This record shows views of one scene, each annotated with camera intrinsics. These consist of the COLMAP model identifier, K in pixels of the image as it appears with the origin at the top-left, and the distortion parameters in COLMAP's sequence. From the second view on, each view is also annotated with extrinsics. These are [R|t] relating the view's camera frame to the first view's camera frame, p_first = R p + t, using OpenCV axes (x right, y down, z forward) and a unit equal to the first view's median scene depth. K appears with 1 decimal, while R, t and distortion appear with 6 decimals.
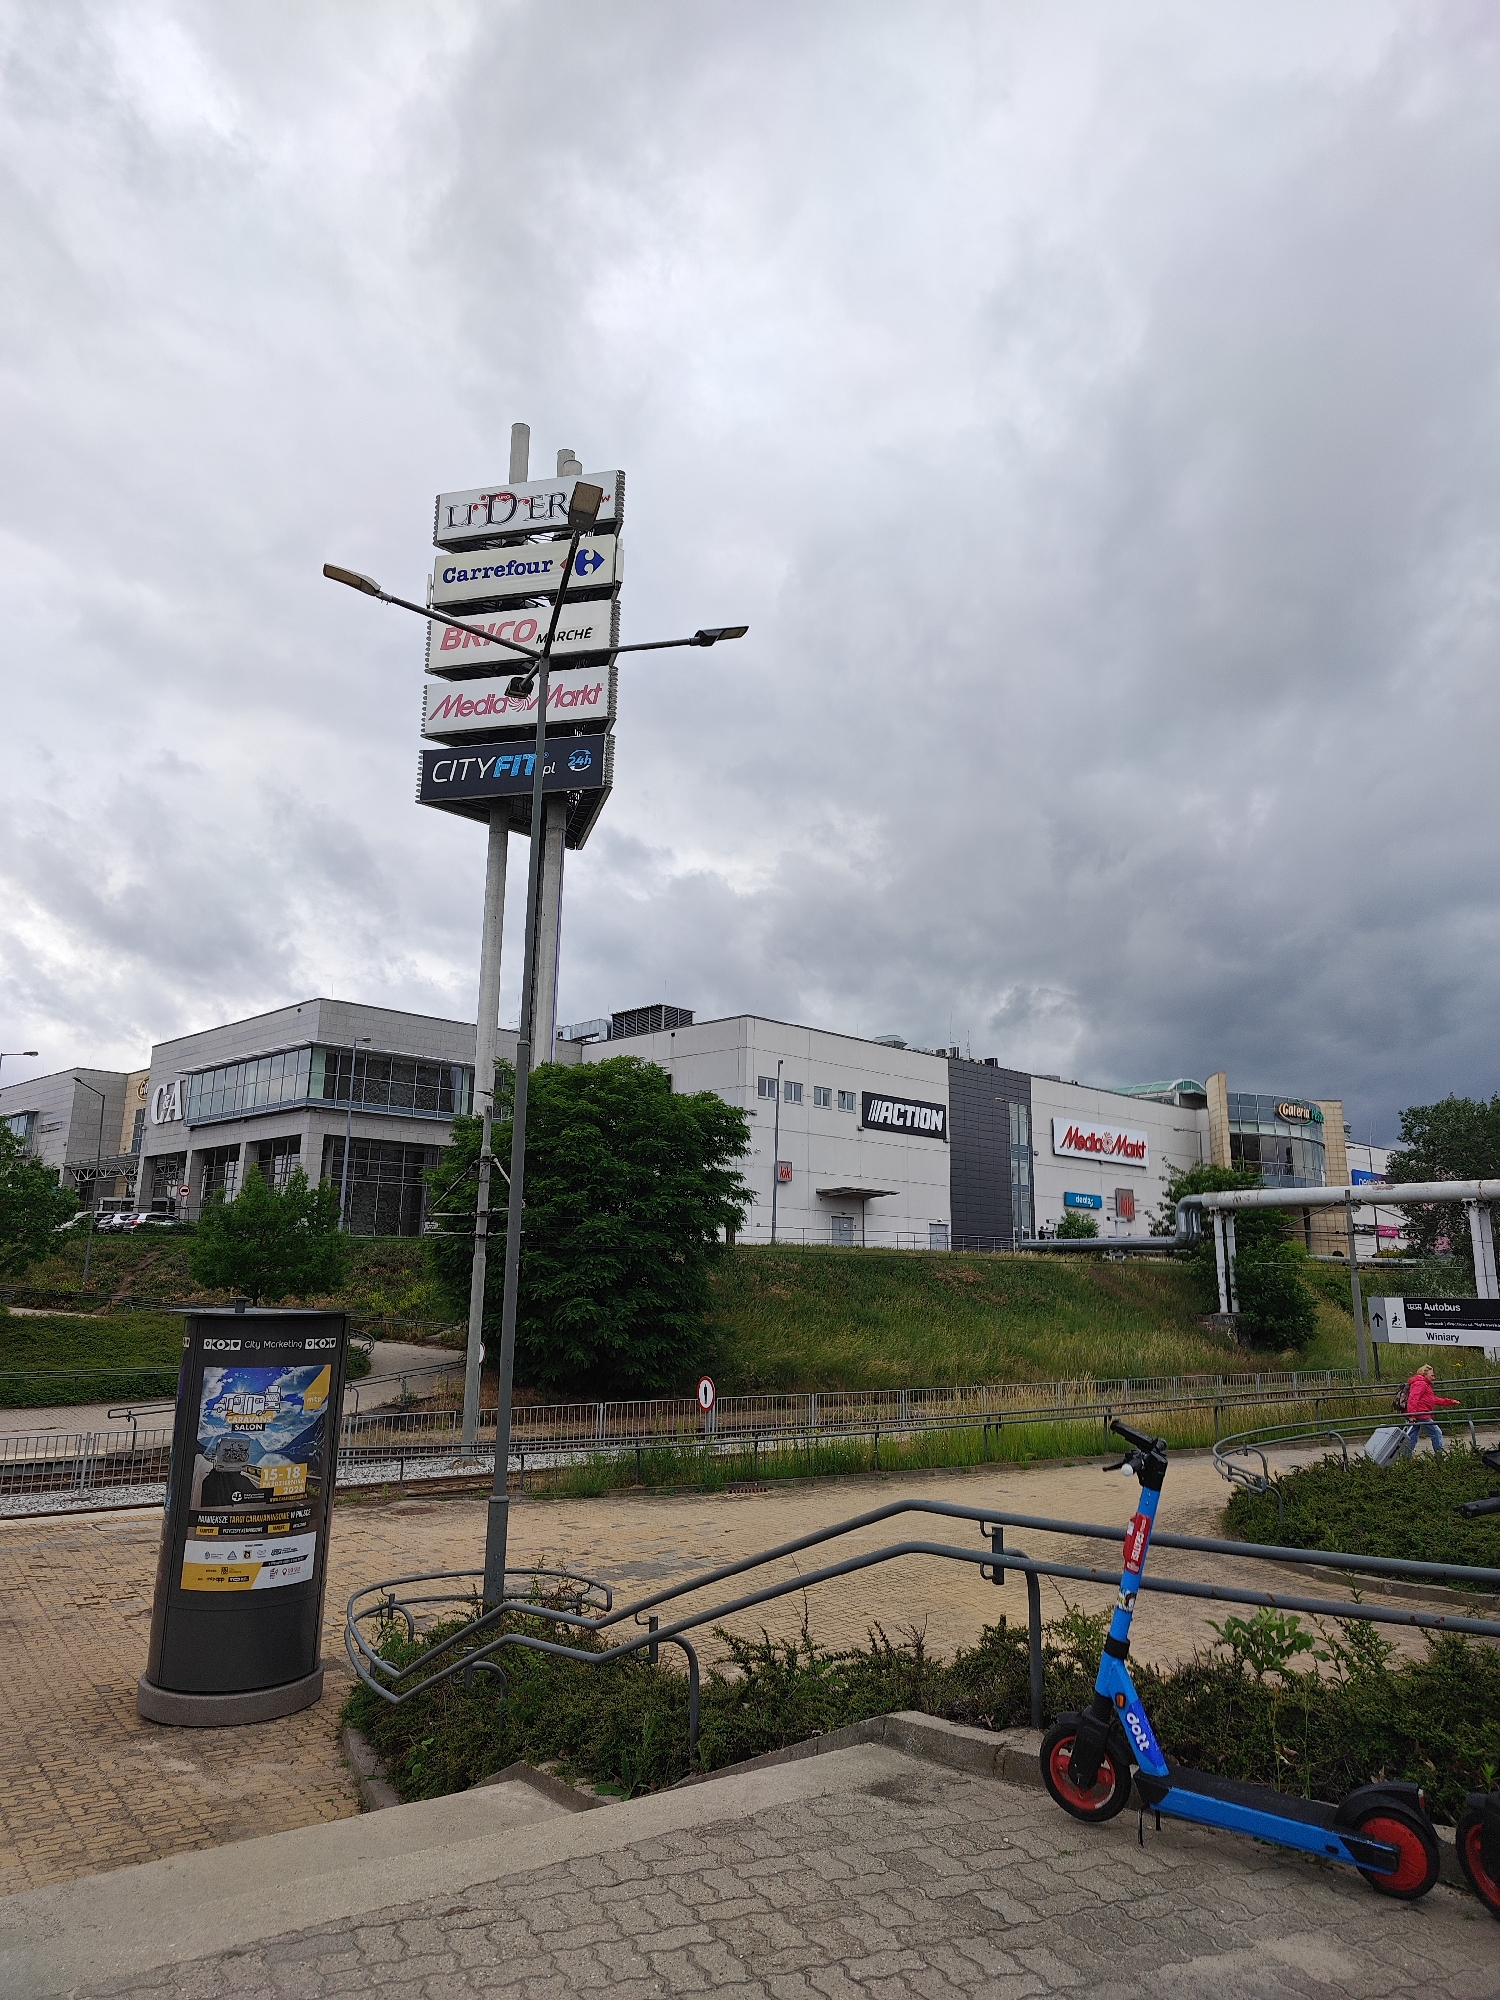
lens RADIAL K [[1431.6, 0, 750.0], [0, 1431.6, 1000.0], [0, 0, 1]] dist [0.051682, 0.002267]
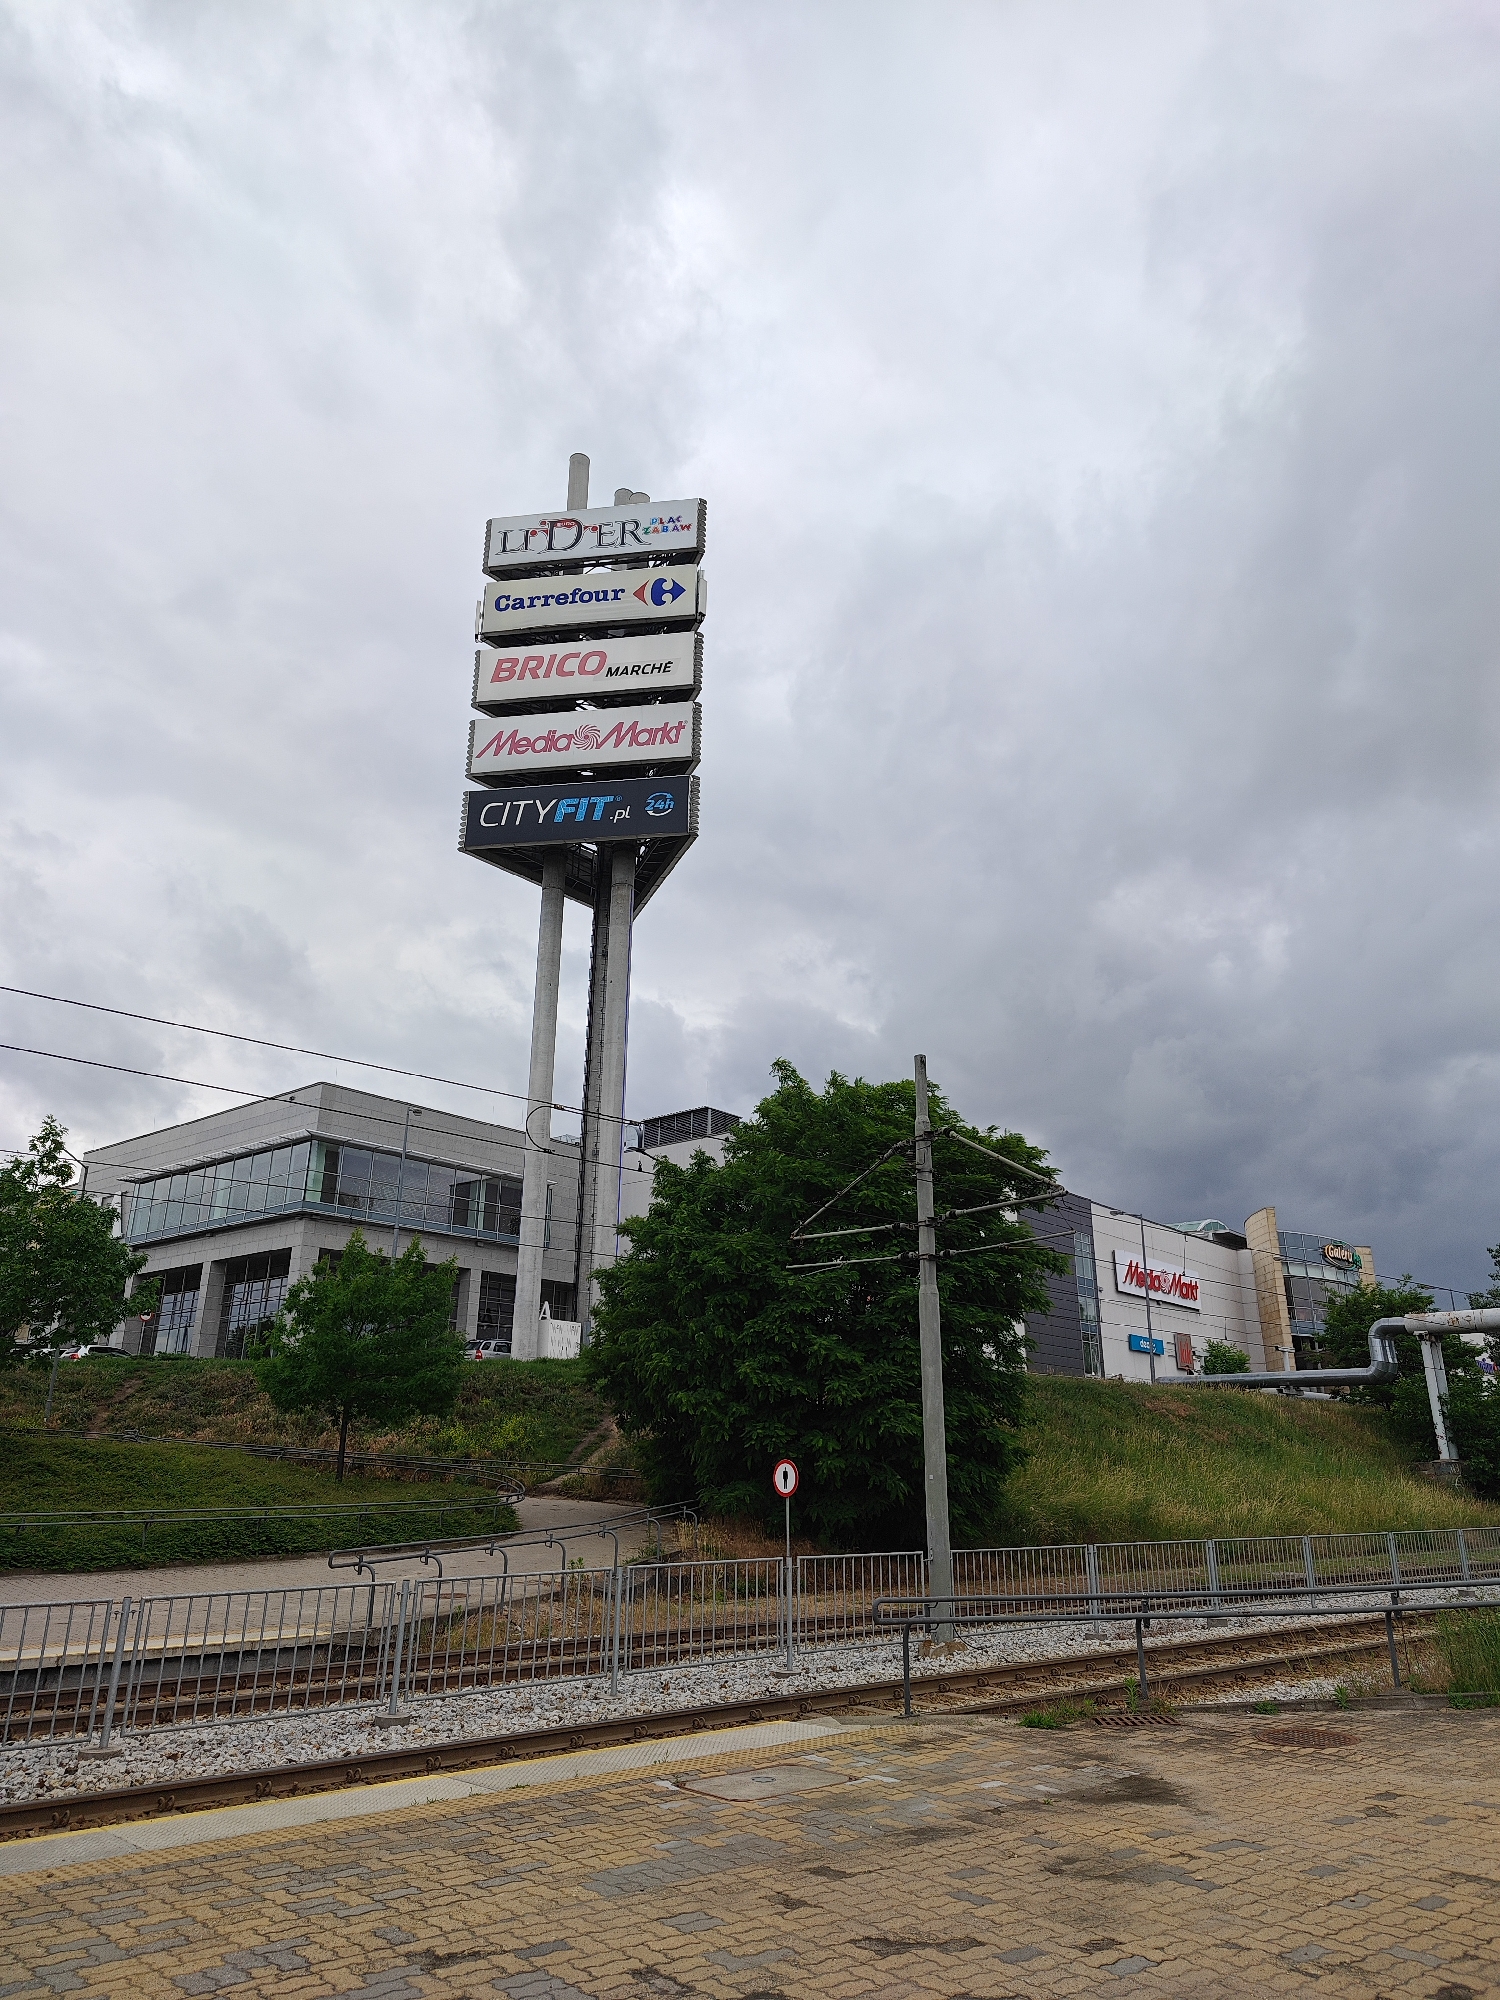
lens RADIAL K [[1400.8, 0, 750.0], [0, 1400.8, 1000.0], [0, 0, 1]] dist [0.050429, -0.000584]
pose [[0.994999, 0.024669, 0.096790, -0.137299], [-0.011970, 0.991487, -0.129653, 0.056589], [-0.099164, 0.127846, 0.986824, 0.168593]]
